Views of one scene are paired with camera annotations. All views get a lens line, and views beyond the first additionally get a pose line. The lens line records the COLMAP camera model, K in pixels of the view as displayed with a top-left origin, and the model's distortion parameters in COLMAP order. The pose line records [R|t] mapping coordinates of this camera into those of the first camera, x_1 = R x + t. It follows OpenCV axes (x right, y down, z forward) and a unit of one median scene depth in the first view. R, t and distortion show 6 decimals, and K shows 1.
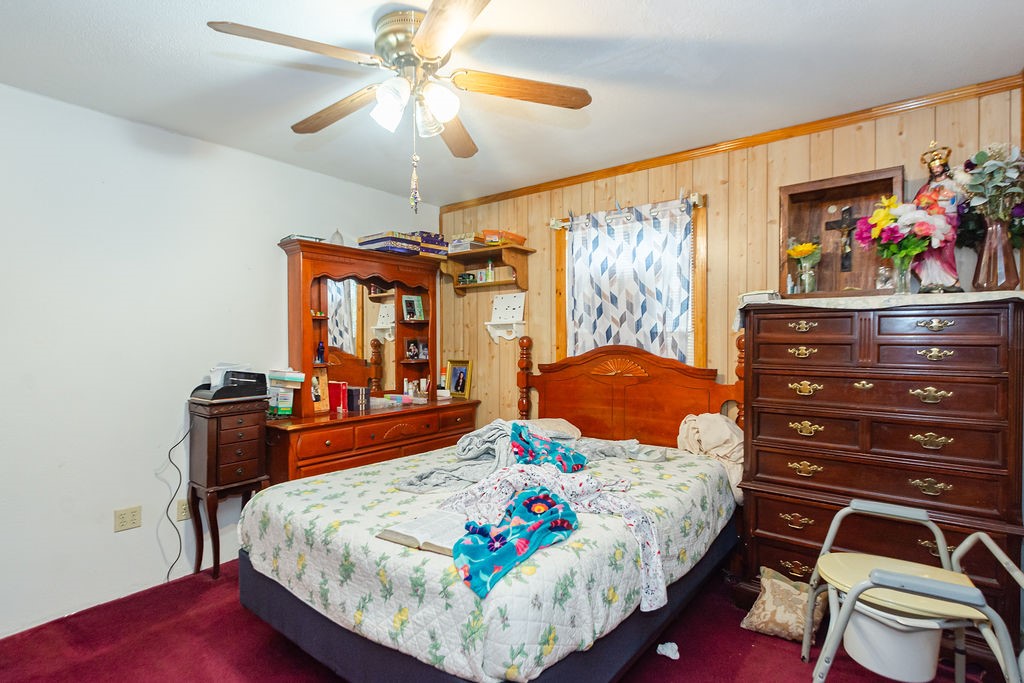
lens RADIAL K [[509.0, 0, 506.0], [0, 509.0, 343.5], [0, 0, 1]] dist [-0.009097, -0.001819]
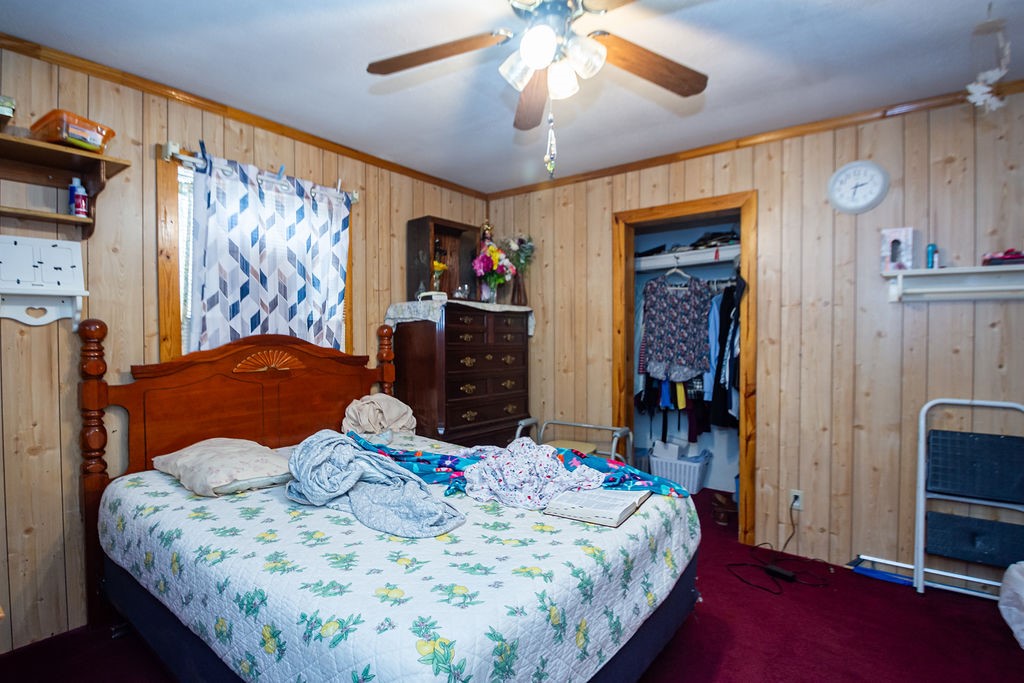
lens RADIAL K [[509.0, 0, 505.5], [0, 509.0, 340.2], [0, 0, 1]] dist [-0.009097, -0.001819]
pose [[-0.006071, -0.010301, 0.999929, -0.627032], [0.006025, 0.999928, 0.010338, 0.006755], [-0.999963, 0.006087, -0.006009, 0.625870]]
